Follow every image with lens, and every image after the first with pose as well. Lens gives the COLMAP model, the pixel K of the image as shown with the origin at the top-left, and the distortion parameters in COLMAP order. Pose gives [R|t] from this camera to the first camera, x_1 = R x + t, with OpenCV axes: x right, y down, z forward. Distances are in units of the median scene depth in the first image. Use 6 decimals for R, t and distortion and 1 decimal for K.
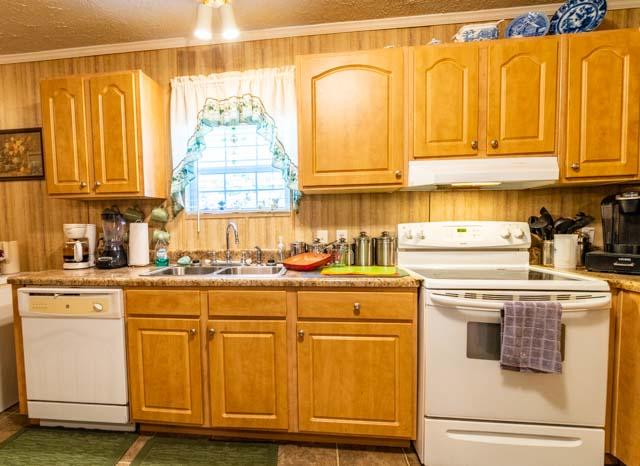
lens RADIAL K [[334.3, 0, 278.3], [0, 334.3, 246.3], [0, 0, 1]] dist [-0.007118, -0.001541]
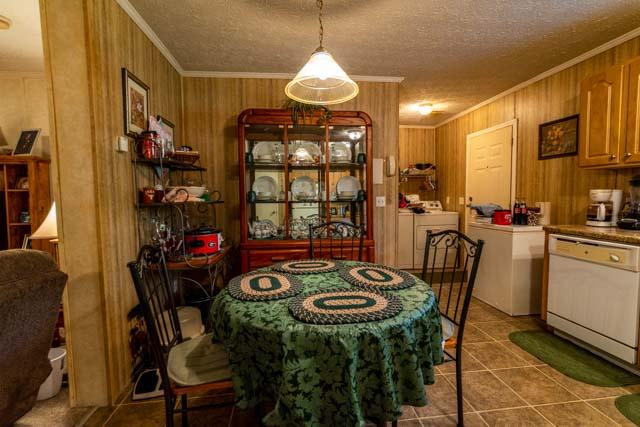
lens RADIAL K [[293.1, 0, 320.0], [0, 293.1, 213.5], [0, 0, 1]] dist [-0.001168, 0.000147]
pose [[0.252041, 0.074052, -0.964879, 0.177083], [-0.056865, 0.996478, 0.061623, 0.012712], [0.966044, 0.039336, 0.255364, -0.272580]]
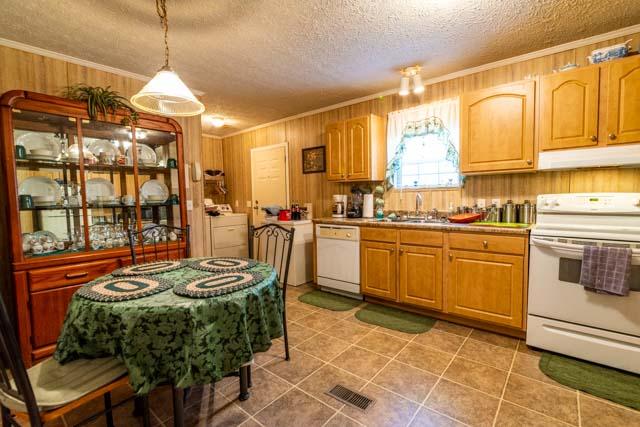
lens RADIAL K [[293.1, 0, 320.0], [0, 293.1, 213.5], [0, 0, 1]] dist [-0.001168, 0.000147]
pose [[0.843702, 0.033606, -0.535759, 0.242571], [-0.033345, 0.999392, 0.010178, 0.030481], [0.535775, 0.009277, 0.844310, -0.544765]]
